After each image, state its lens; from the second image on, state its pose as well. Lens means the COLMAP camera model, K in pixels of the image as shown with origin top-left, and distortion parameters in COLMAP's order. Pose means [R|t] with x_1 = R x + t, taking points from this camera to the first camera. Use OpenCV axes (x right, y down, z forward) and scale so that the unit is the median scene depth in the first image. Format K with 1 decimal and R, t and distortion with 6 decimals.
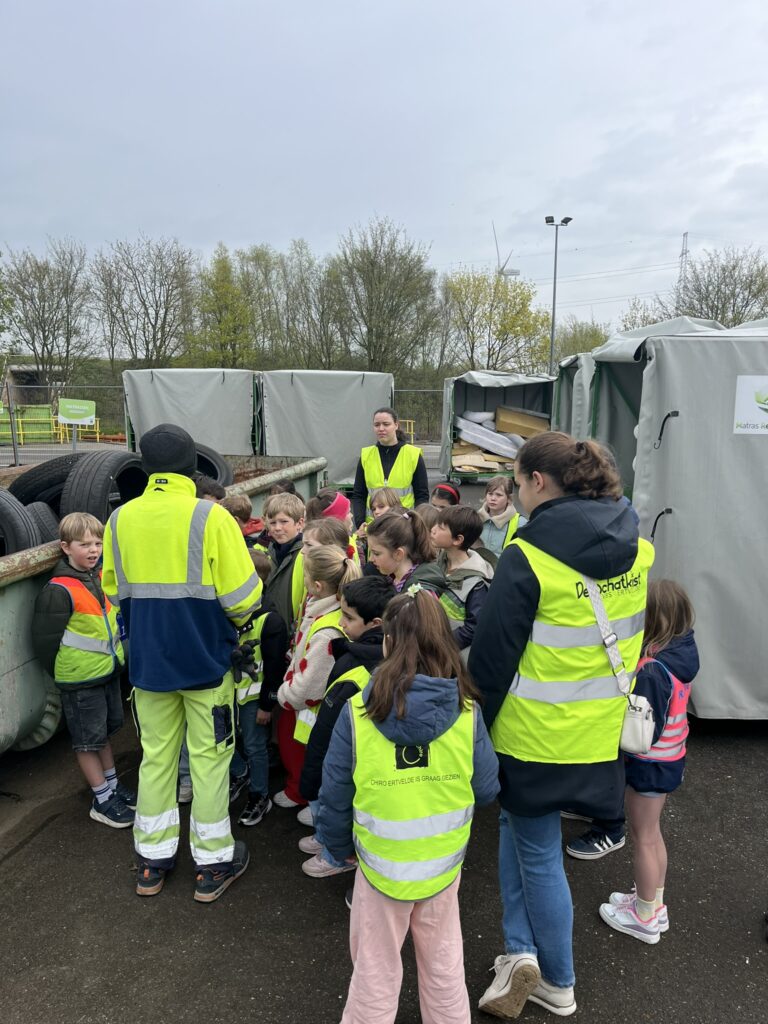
lens RADIAL K [[766.3, 0, 384.9], [0, 766.3, 522.0], [0, 0, 1]] dist [0.046906, -0.064591]
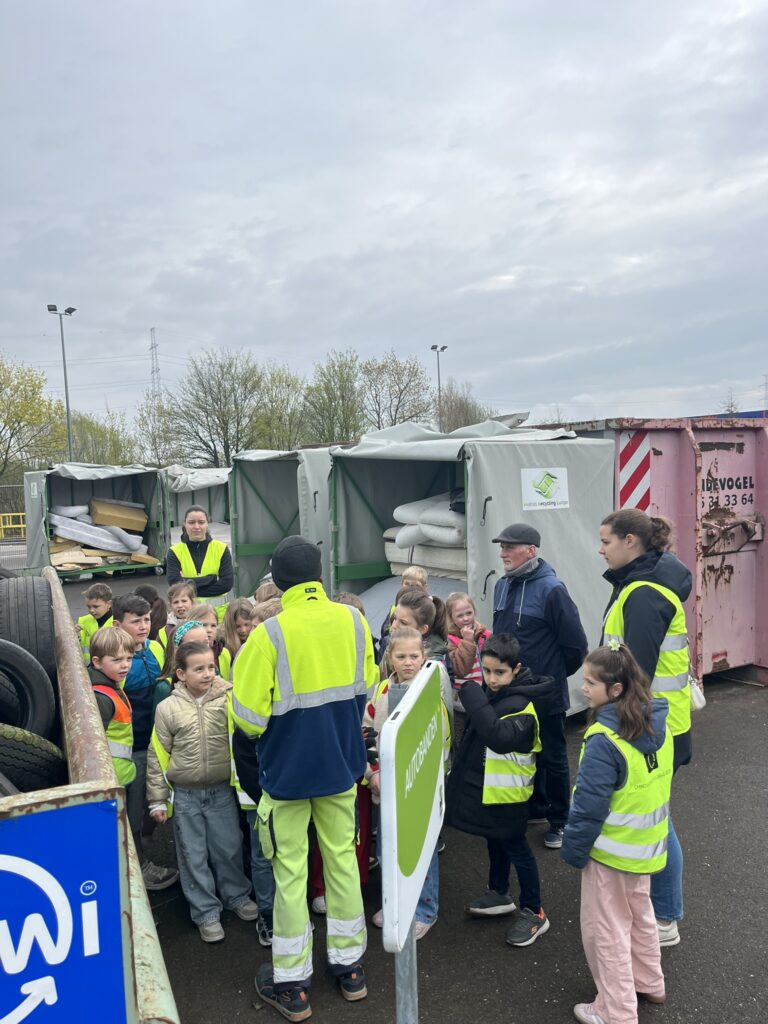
lens RADIAL K [[766.3, 0, 384.9], [0, 766.3, 522.0], [0, 0, 1]] dist [0.046906, -0.064591]
pose [[0.797377, -0.076238, 0.598646, -0.140359], [0.140436, 0.988196, -0.061209, -0.011311], [-0.586914, 0.132879, 0.798671, 0.014867]]
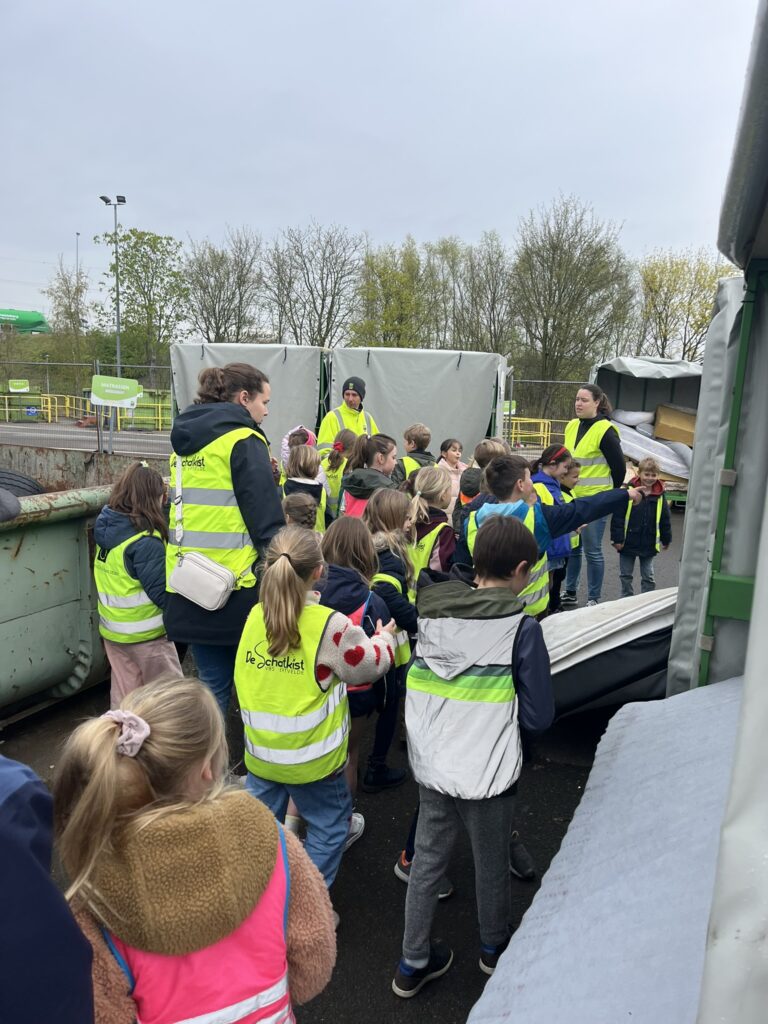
lens RADIAL K [[766.3, 0, 384.9], [0, 766.3, 522.0], [0, 0, 1]] dist [0.046906, -0.064591]
pose [[0.969812, 0.070414, -0.233466, 0.070804], [-0.070034, 0.997495, 0.009927, -0.025090], [0.233580, 0.006723, 0.972314, 0.205967]]
